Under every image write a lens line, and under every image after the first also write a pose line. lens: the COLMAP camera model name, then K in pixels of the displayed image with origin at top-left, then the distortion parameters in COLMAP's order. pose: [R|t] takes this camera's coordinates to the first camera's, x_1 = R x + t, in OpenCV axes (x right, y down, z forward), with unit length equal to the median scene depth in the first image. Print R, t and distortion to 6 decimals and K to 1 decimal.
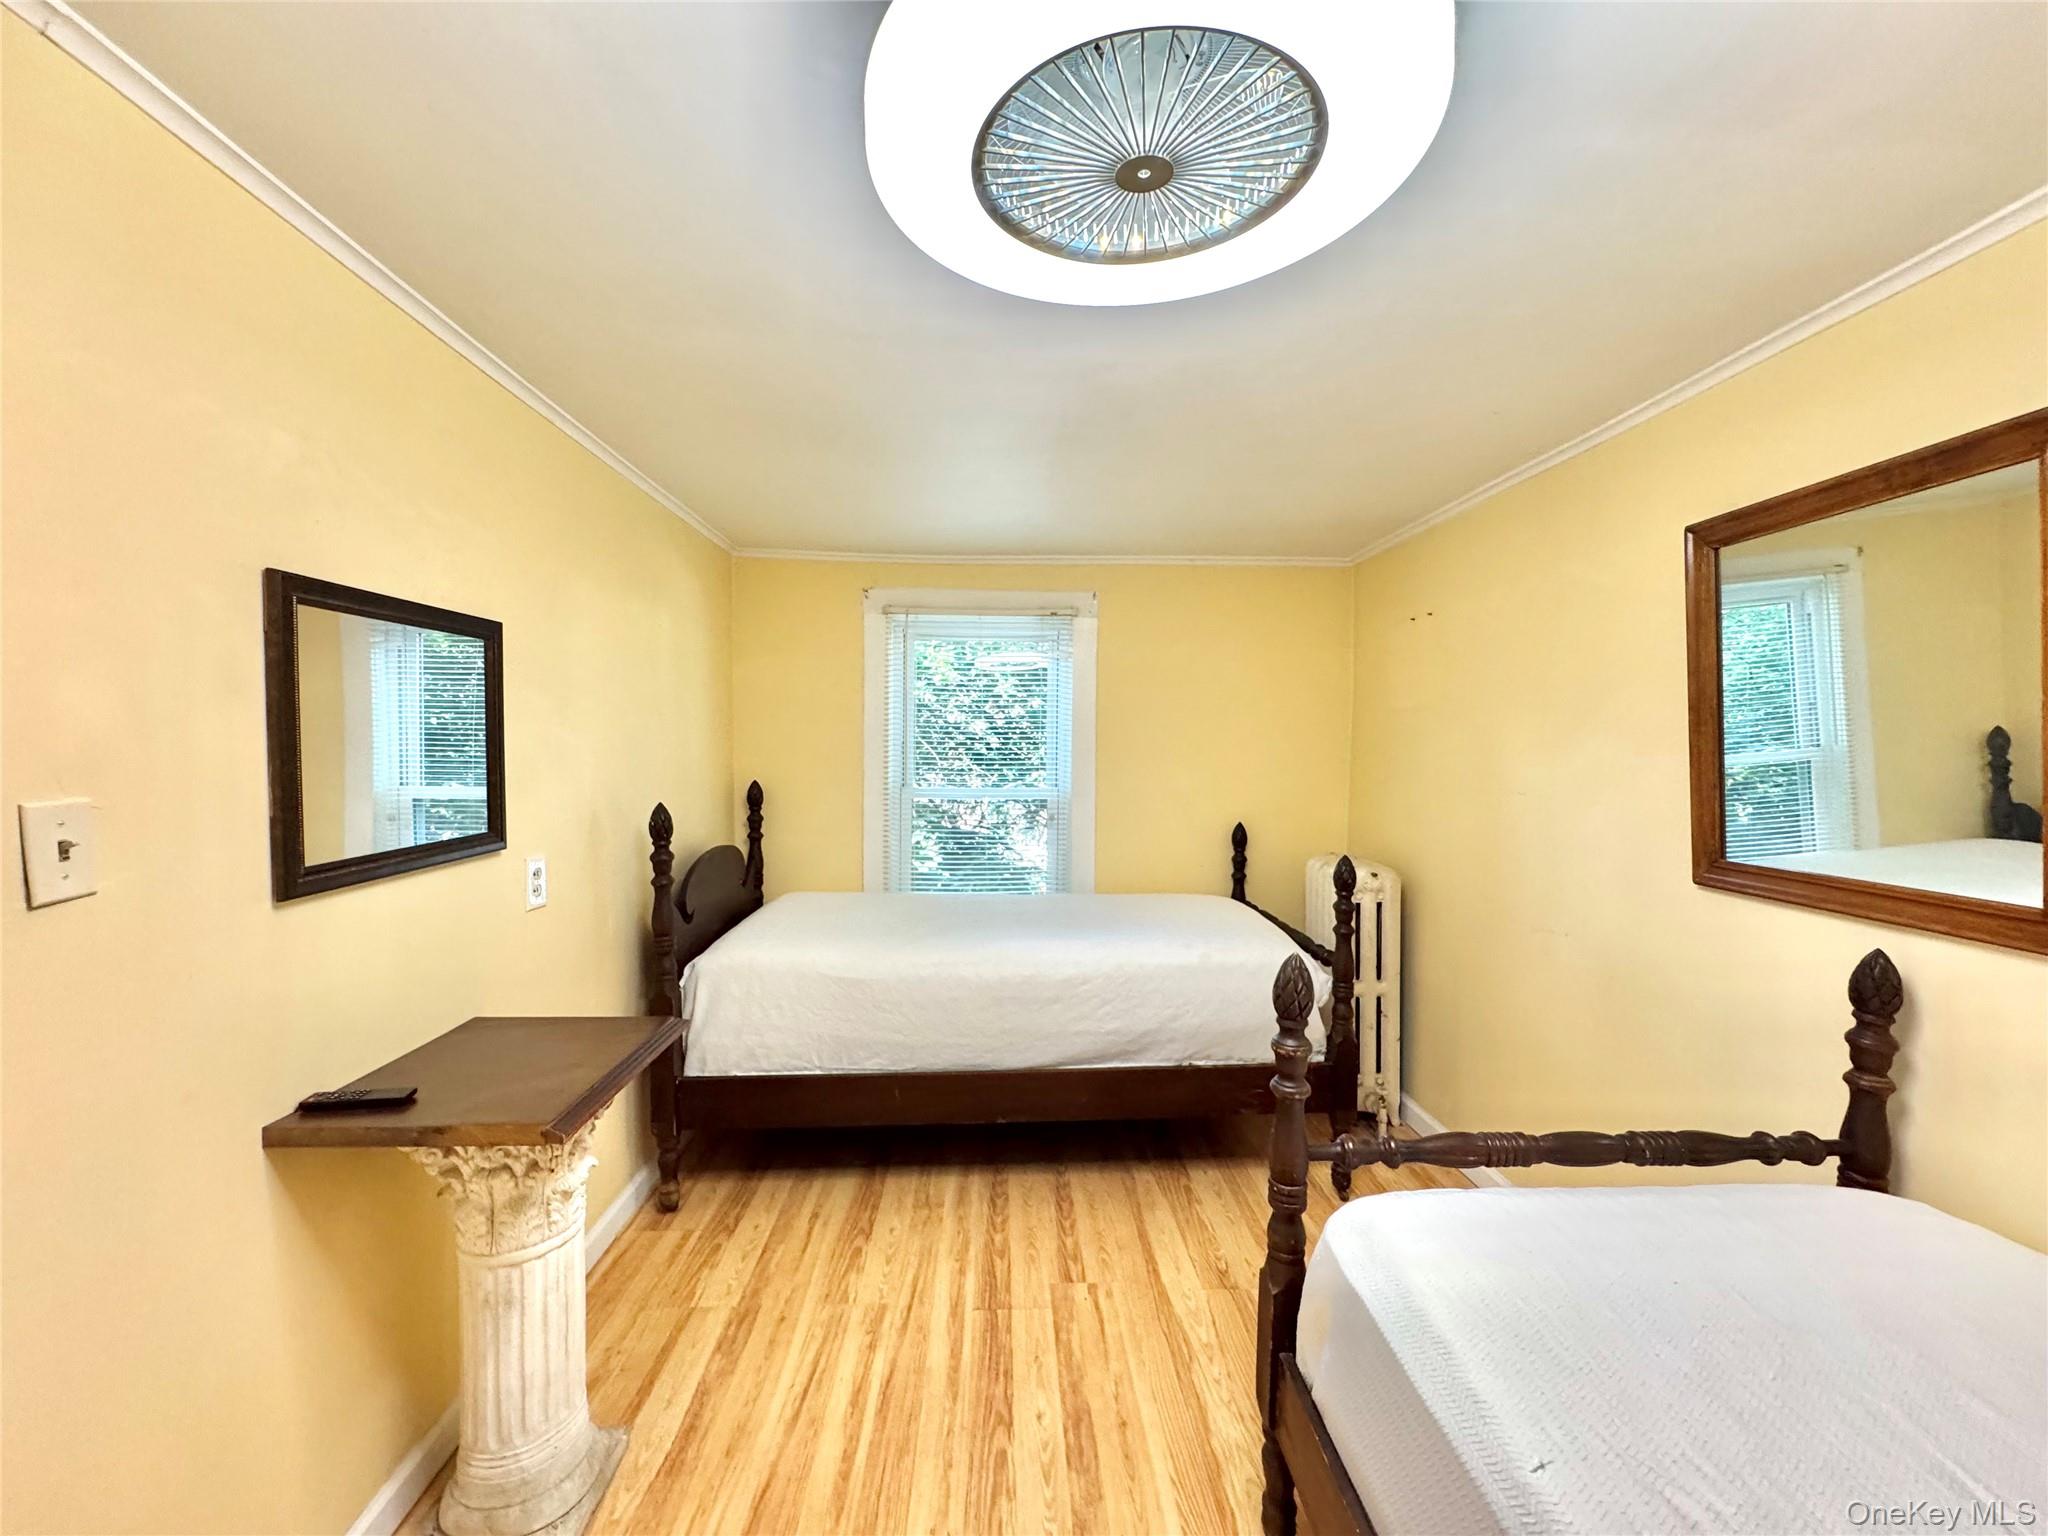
lens RADIAL K [[816.2, 0, 1021.8], [0, 816.2, 761.1], [0, 0, 1]] dist [-0.003233, 0.000771]
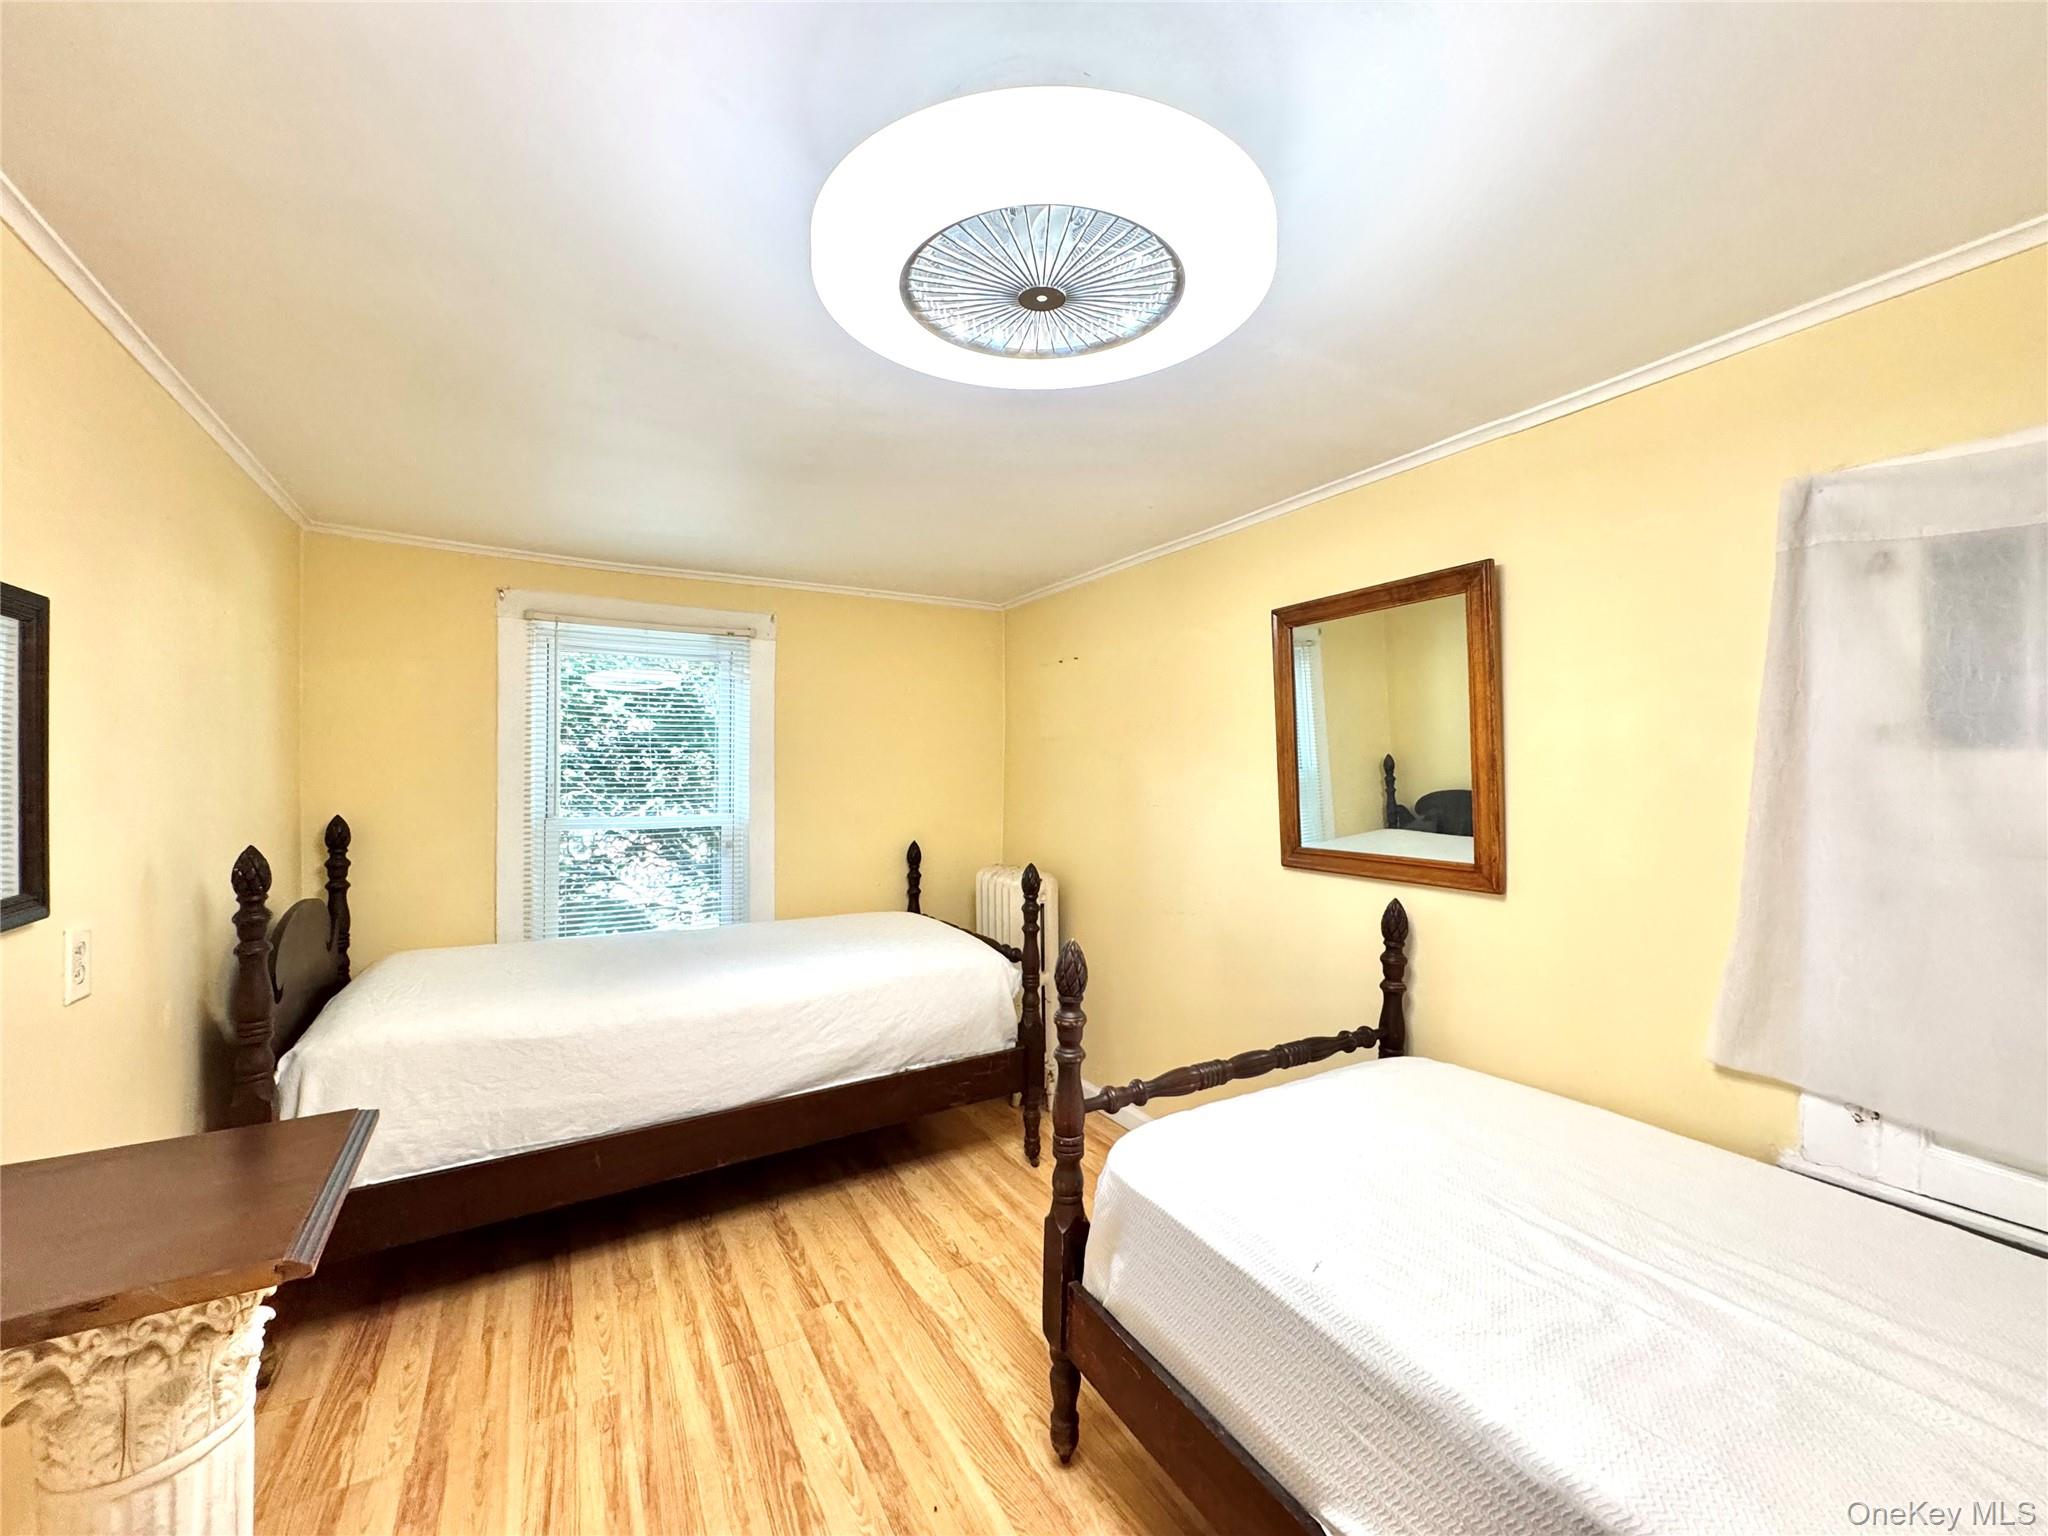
lens RADIAL K [[816.2, 0, 1022.8], [0, 816.2, 759.1], [0, 0, 1]] dist [-0.003233, 0.000771]
pose [[0.880286, 0.002215, 0.474437, -0.198585], [0.013906, 0.999439, -0.030467, 0.004000], [-0.474239, 0.033418, 0.879762, -0.018807]]
